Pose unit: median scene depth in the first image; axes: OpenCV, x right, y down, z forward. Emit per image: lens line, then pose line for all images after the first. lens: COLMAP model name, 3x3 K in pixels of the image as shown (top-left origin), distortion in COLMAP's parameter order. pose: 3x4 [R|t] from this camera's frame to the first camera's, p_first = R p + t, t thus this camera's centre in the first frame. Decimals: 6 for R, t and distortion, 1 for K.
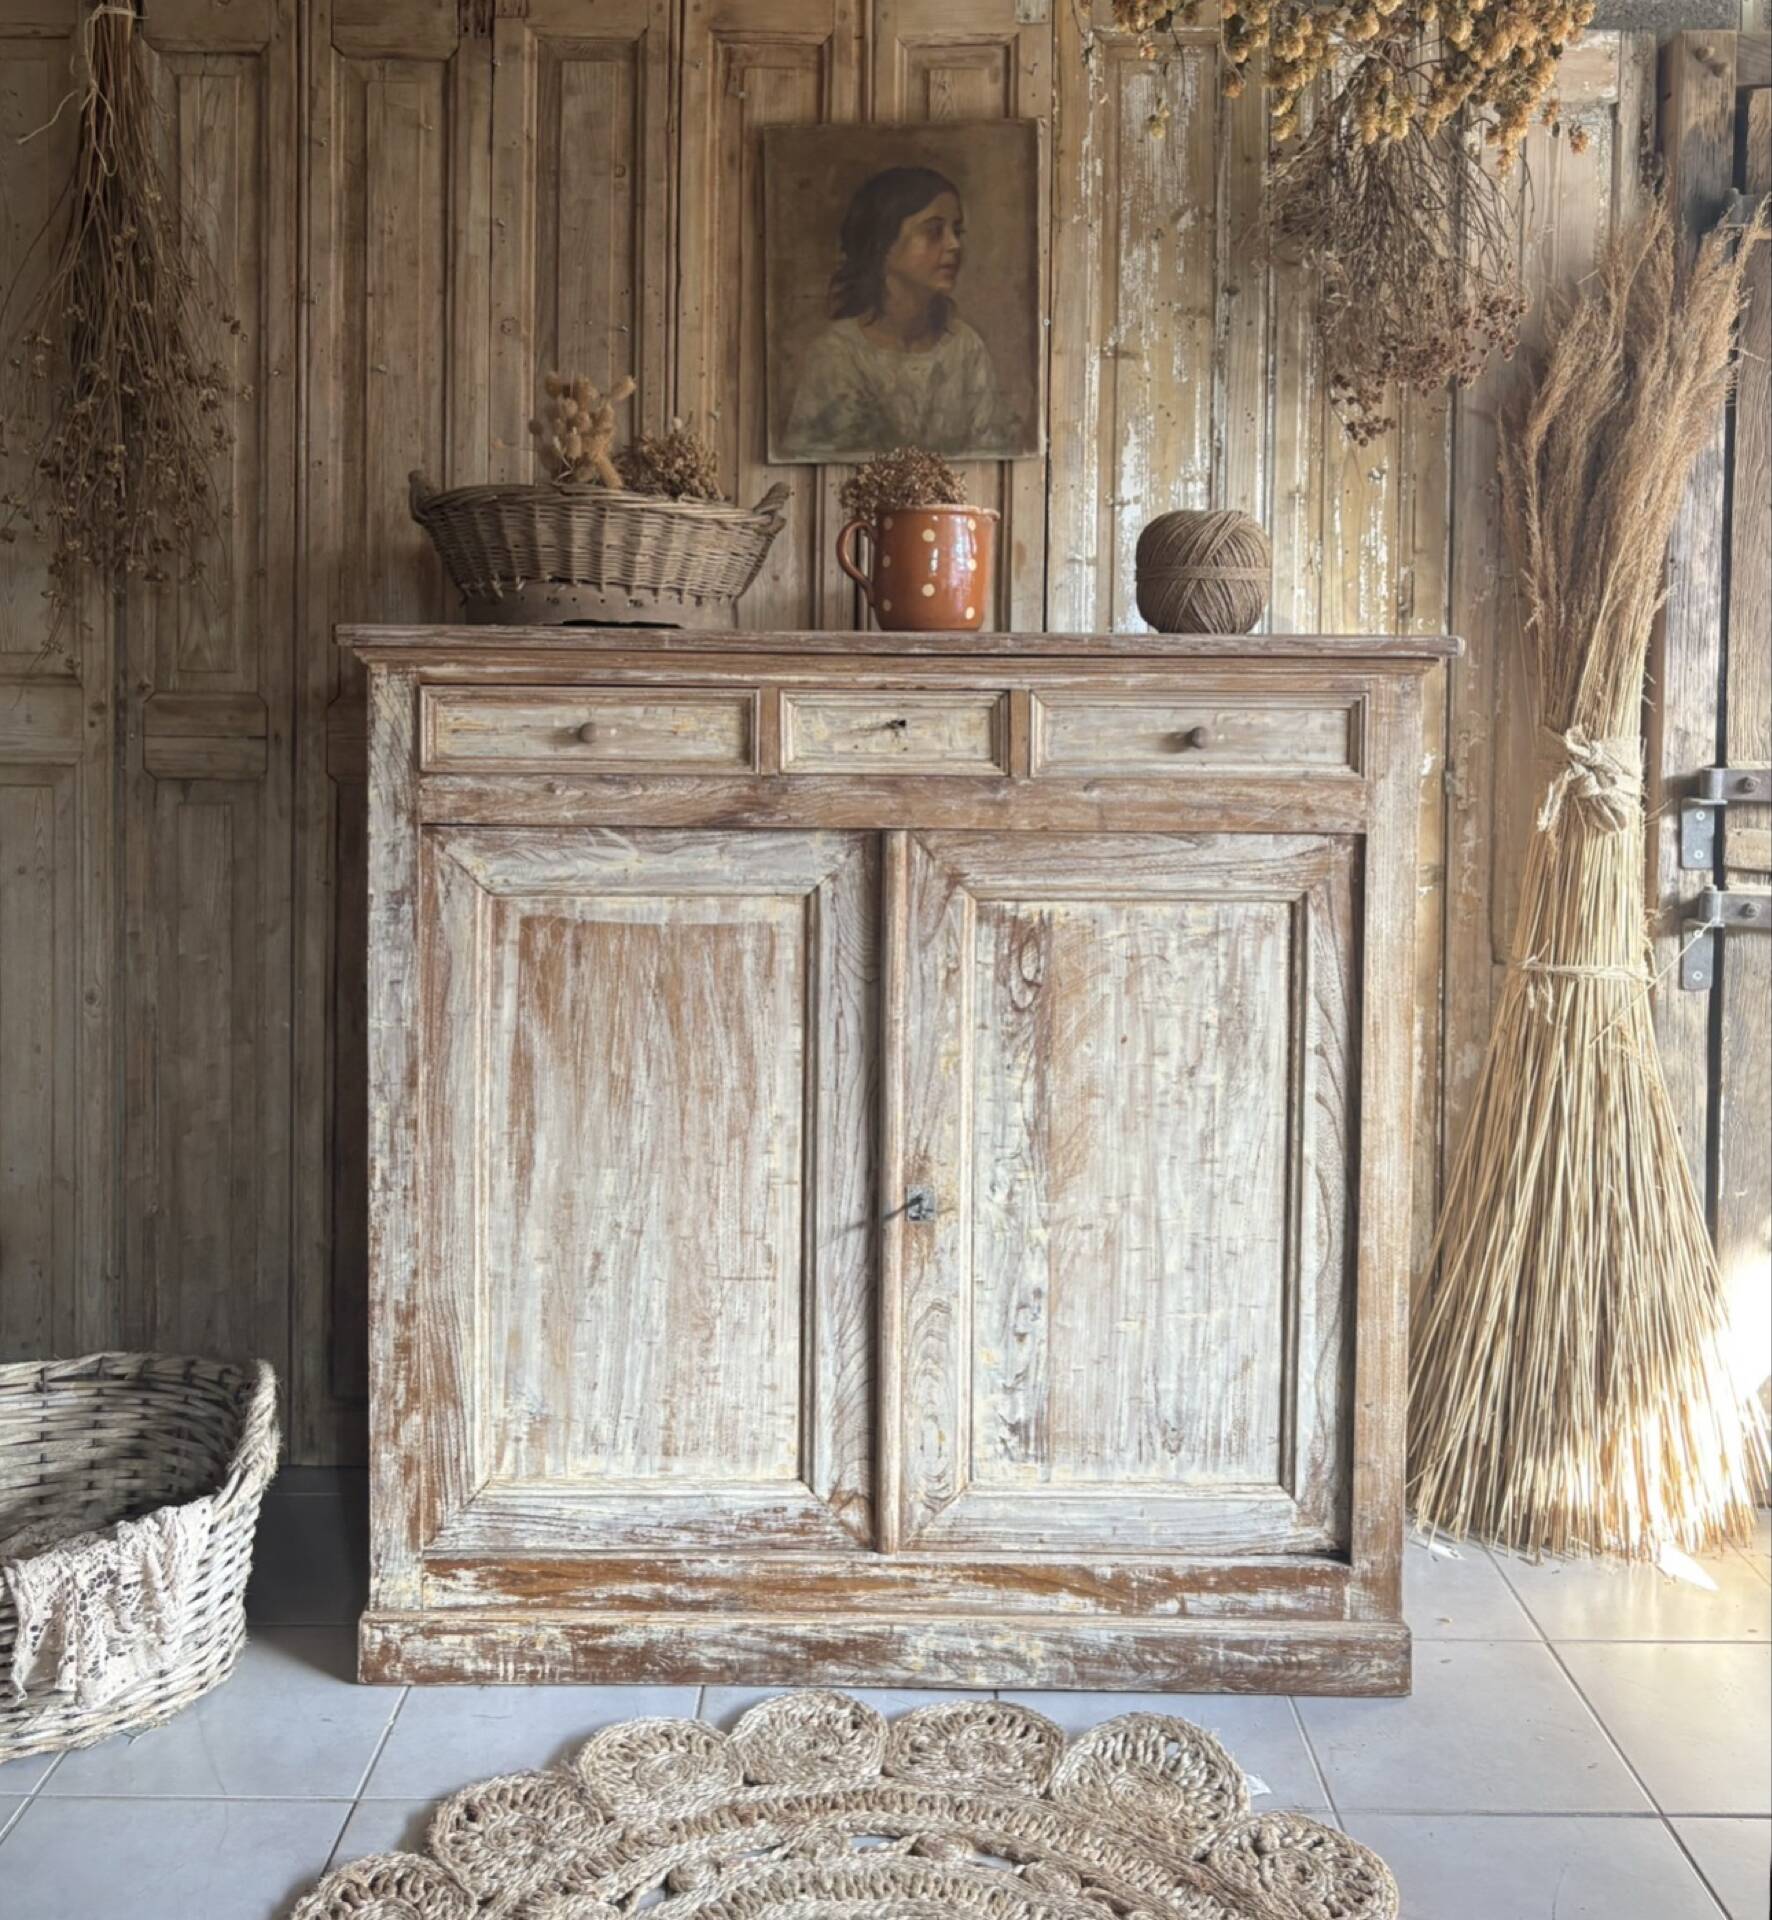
lens RADIAL K [[1823.3, 0, 881.3], [0, 1823.3, 755.6], [0, 0, 1]] dist [0.068959, -0.100228]
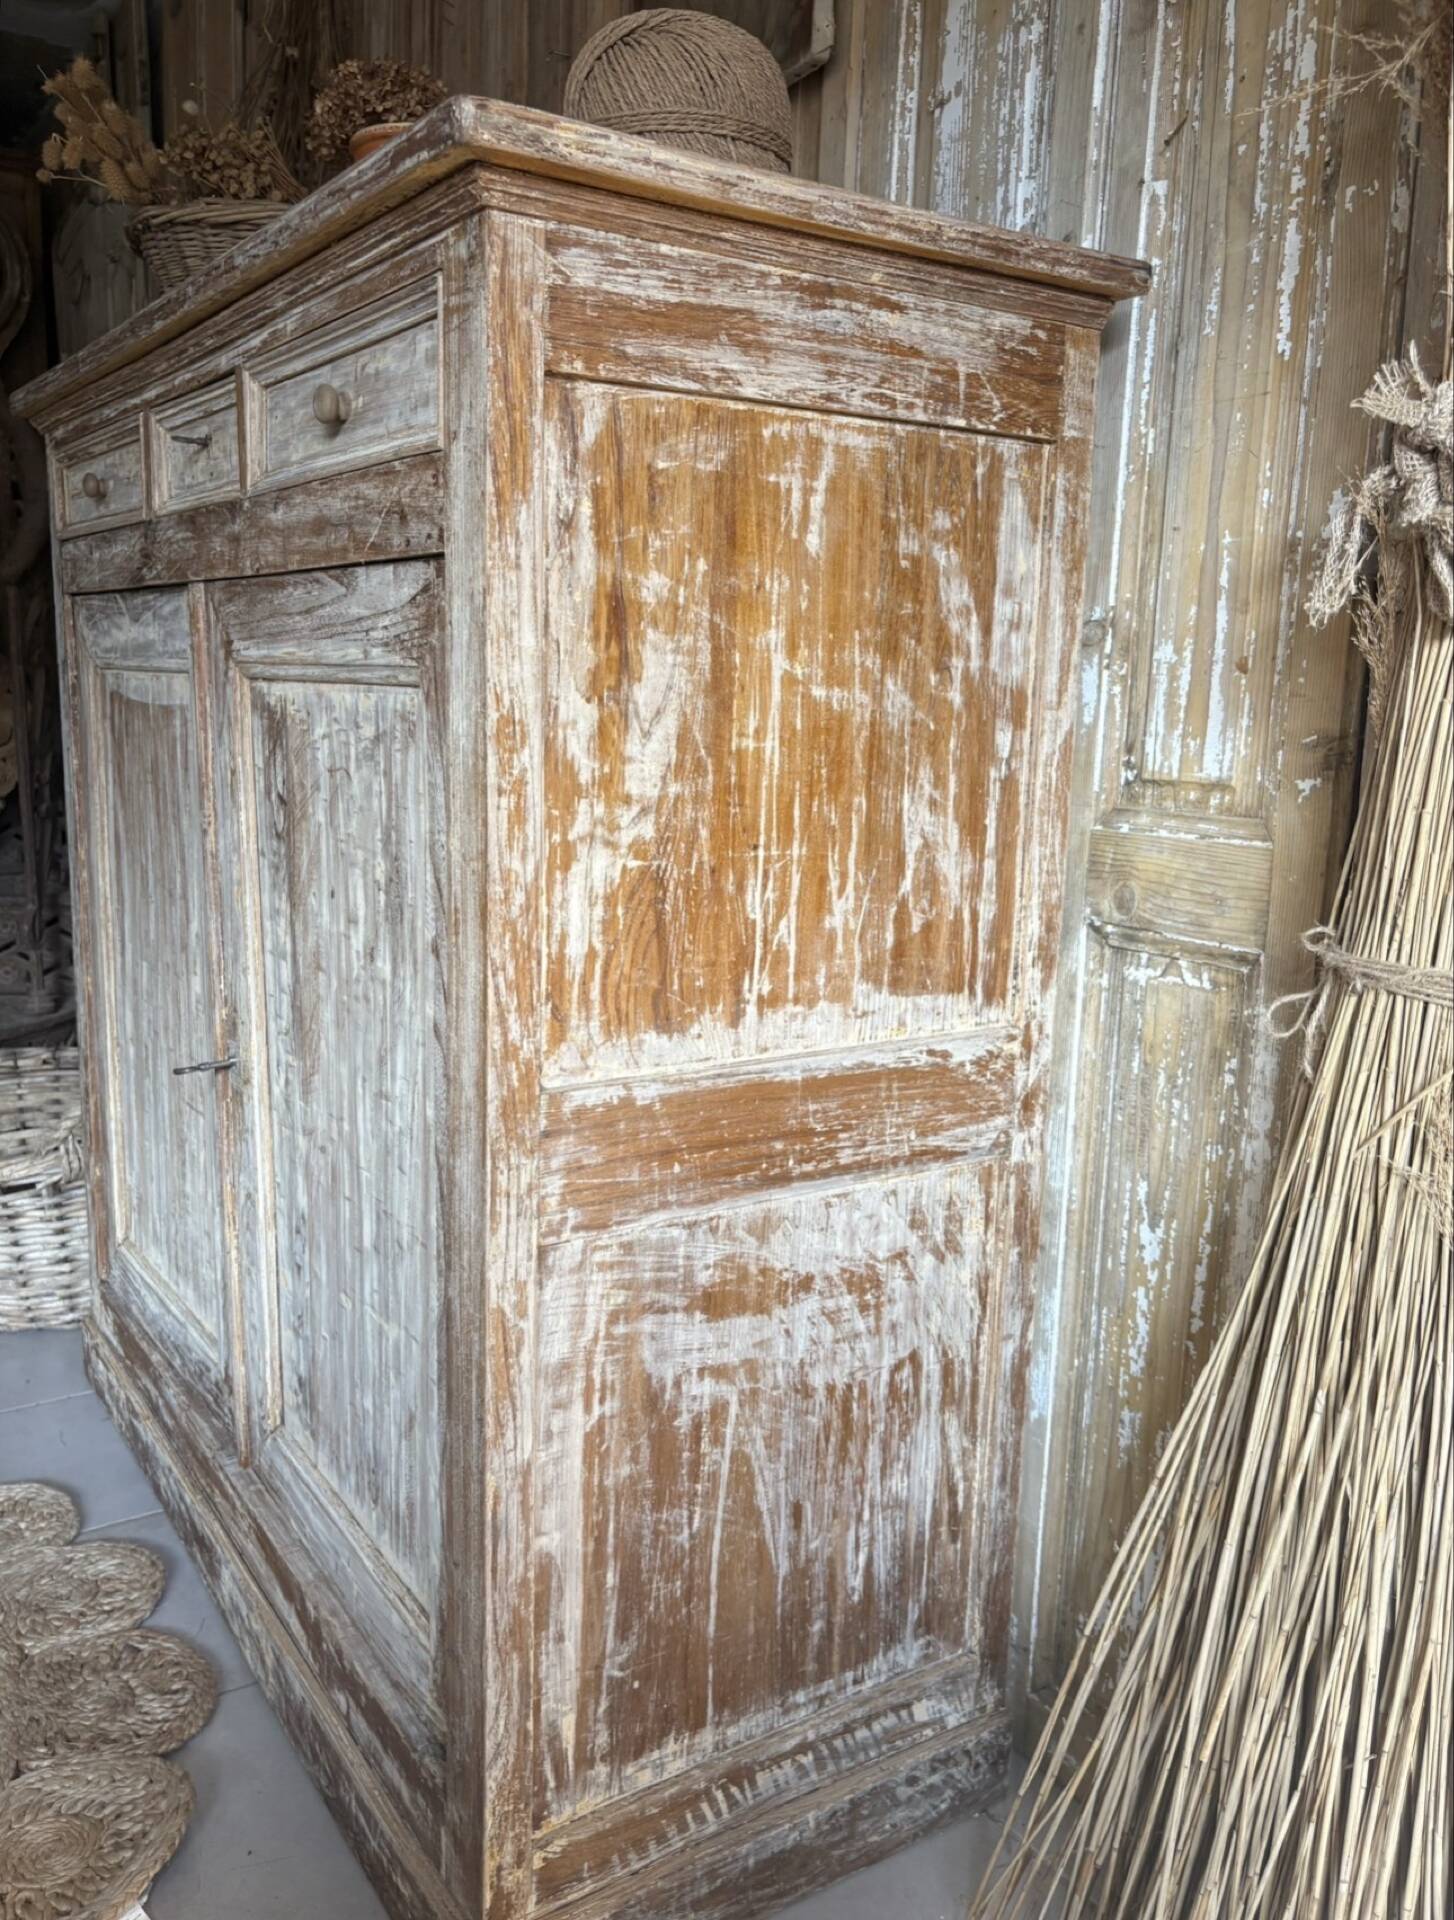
lens RADIAL K [[1554.7, 0, 727.4], [0, 1554.7, 953.1], [0, 0, 1]] dist [0.048655, -0.045510]
pose [[0.552711, 0.154381, -0.818949, 0.686830], [-0.071352, 0.987850, 0.138065, 0.087522], [0.830313, -0.017877, 0.557011, 0.797306]]
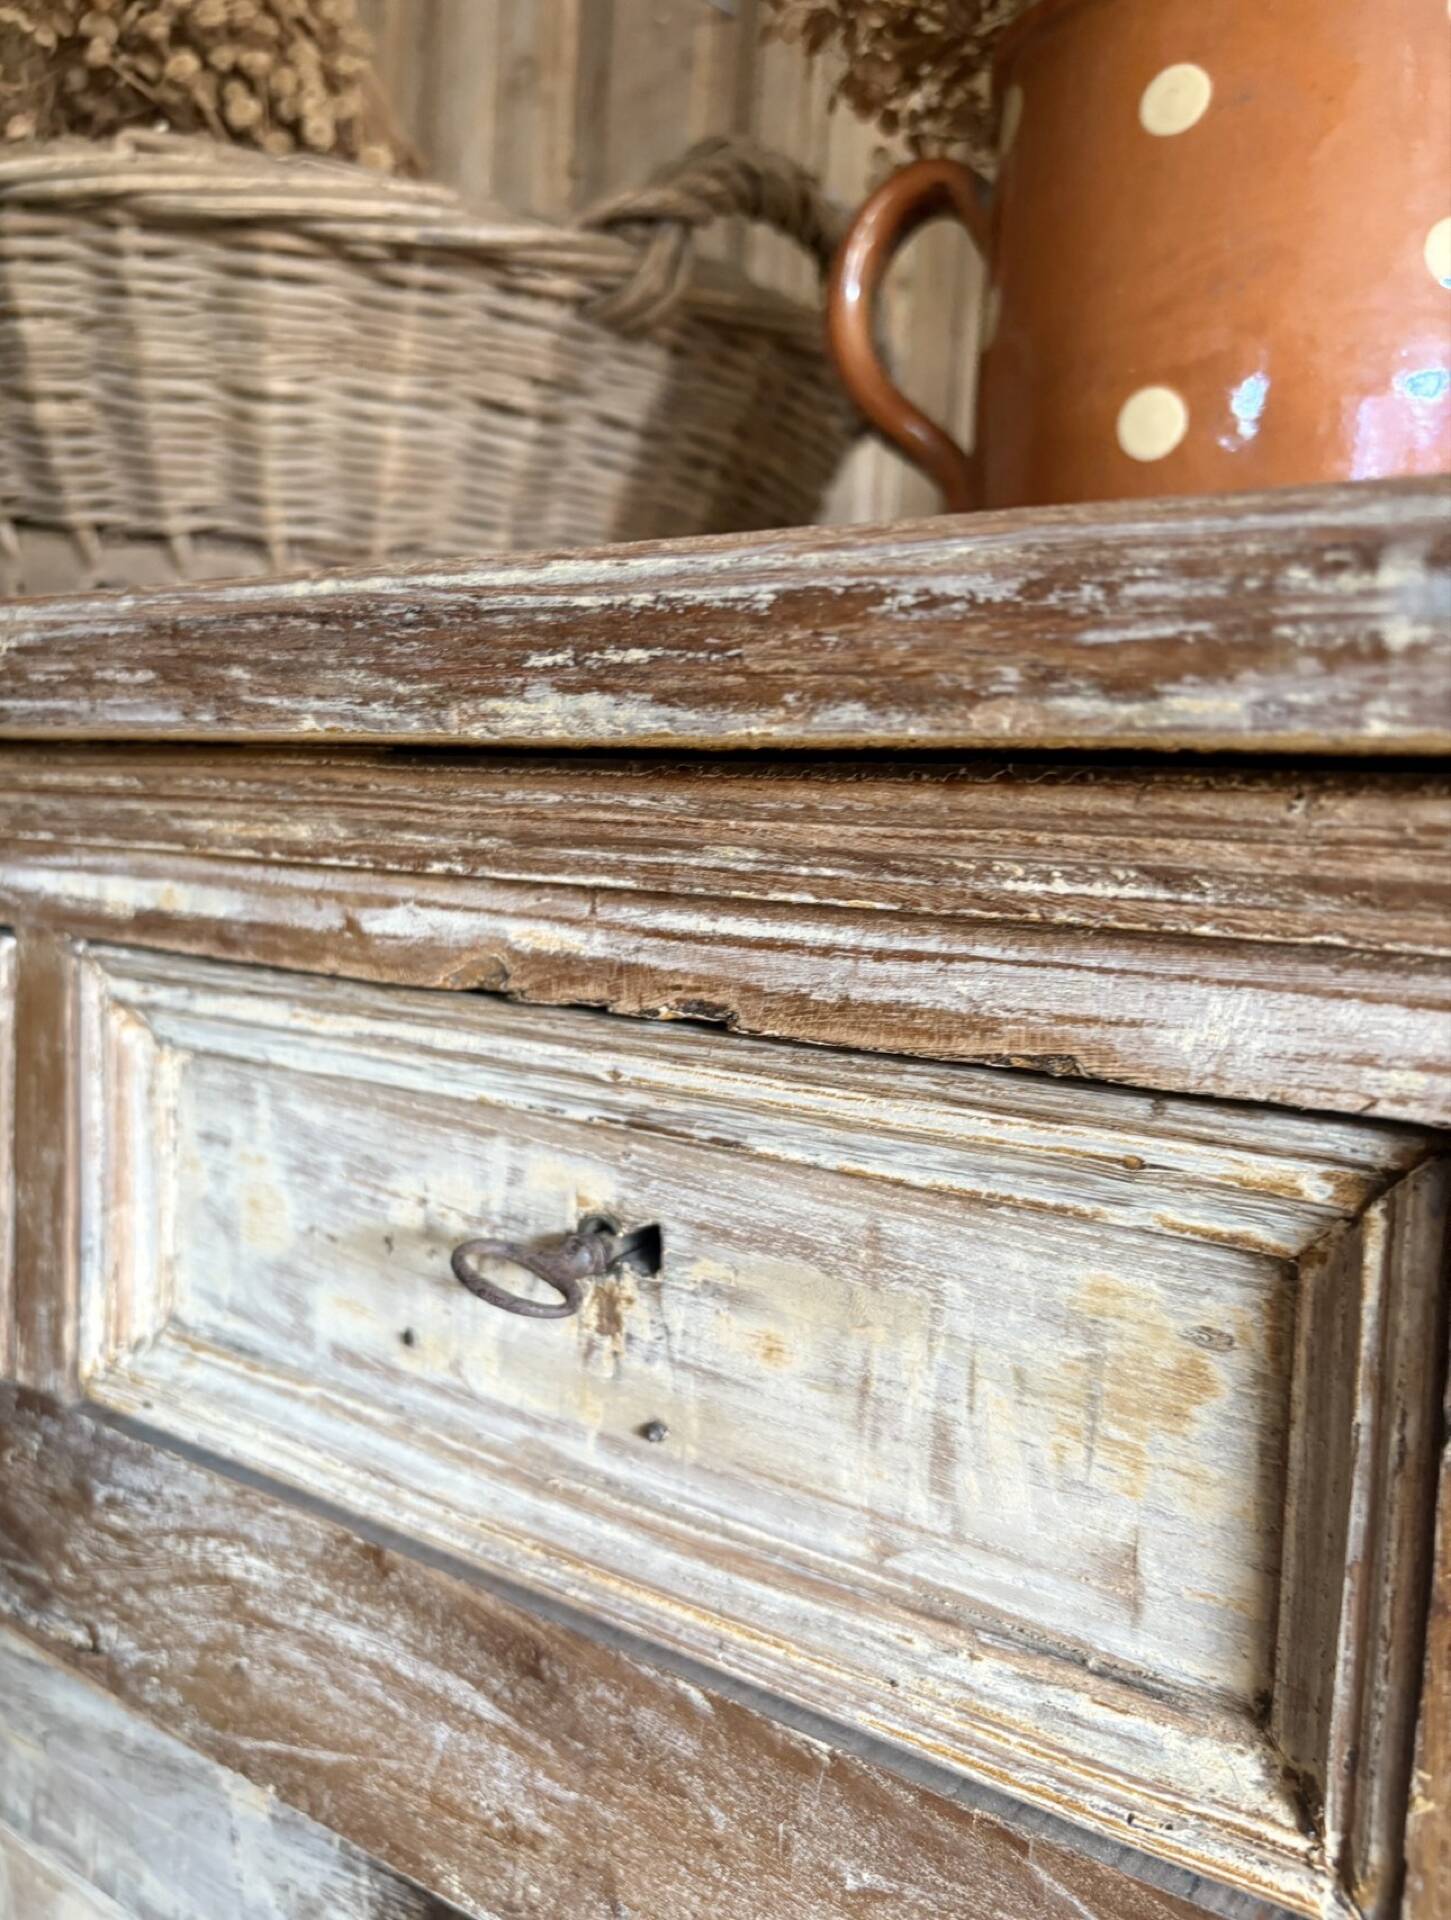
lens RADIAL K [[1516.3, 0, 725.5], [0, 1516.3, 960.0], [0, 0, 1]] dist [-0.015264, -0.007893]
pose [[0.817716, 0.081032, -0.569890, 0.081961], [-0.068655, 0.996704, 0.043210, -0.044988], [0.571513, 0.003792, 0.820584, 0.889788]]
